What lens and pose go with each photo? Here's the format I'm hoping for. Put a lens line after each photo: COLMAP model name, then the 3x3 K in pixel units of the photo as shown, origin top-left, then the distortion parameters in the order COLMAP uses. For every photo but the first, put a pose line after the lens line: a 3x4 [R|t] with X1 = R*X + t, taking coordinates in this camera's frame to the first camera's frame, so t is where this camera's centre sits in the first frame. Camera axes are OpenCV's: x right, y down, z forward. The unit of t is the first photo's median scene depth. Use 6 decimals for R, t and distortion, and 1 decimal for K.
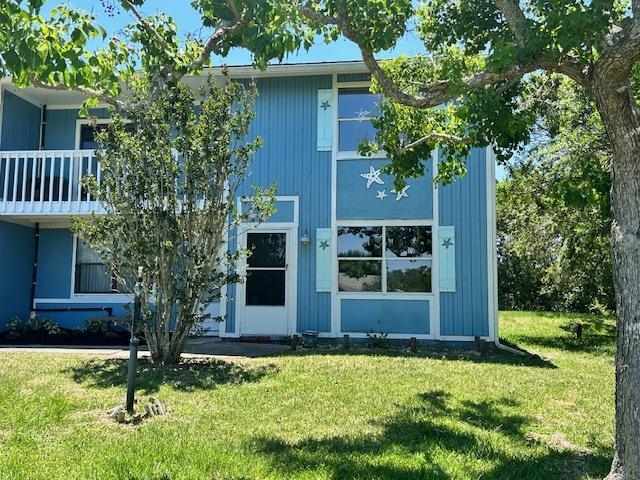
lens RADIAL K [[660.9, 0, 320.1], [0, 660.9, 234.5], [0, 0, 1]] dist [0.065045, 0.000000]
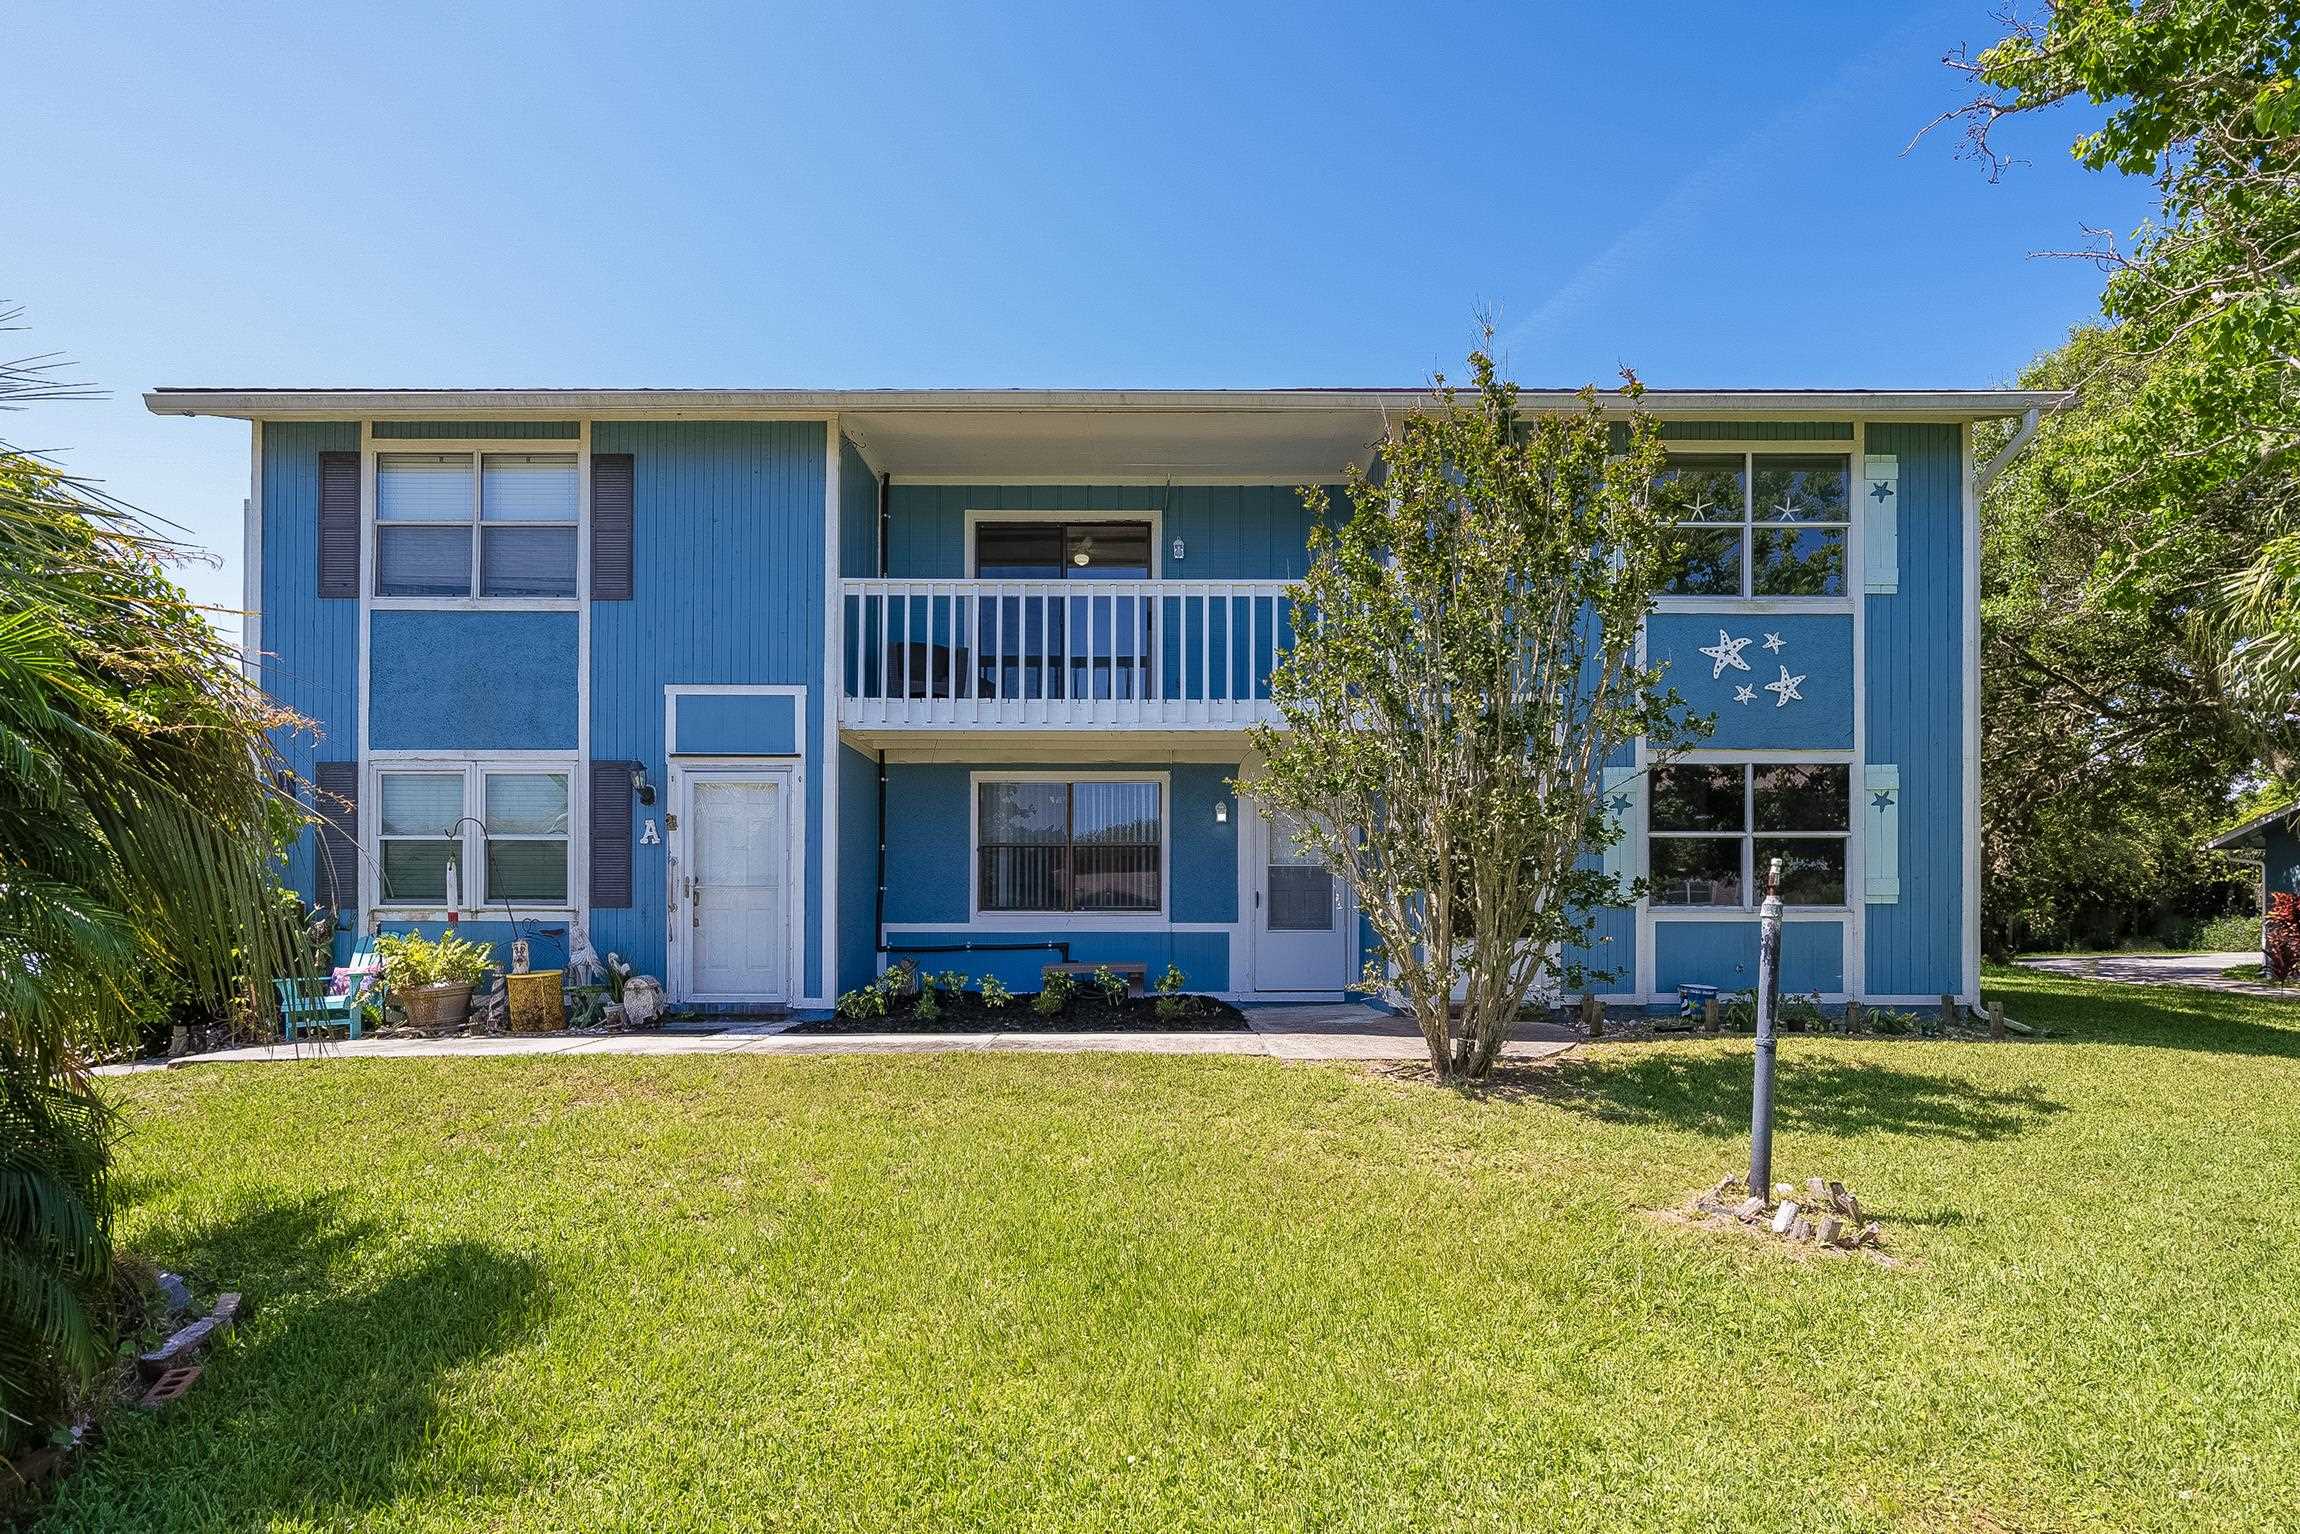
lens RADIAL K [[1411.3, 0, 1182.4], [0, 1411.3, 886.5], [0, 0, 1]] dist [-0.006086, 0.000808]
pose [[0.988732, -0.006049, 0.149575, -0.439704], [-0.005604, 0.996987, 0.077362, -0.000656], [-0.149592, -0.077329, 0.985719, 0.082009]]
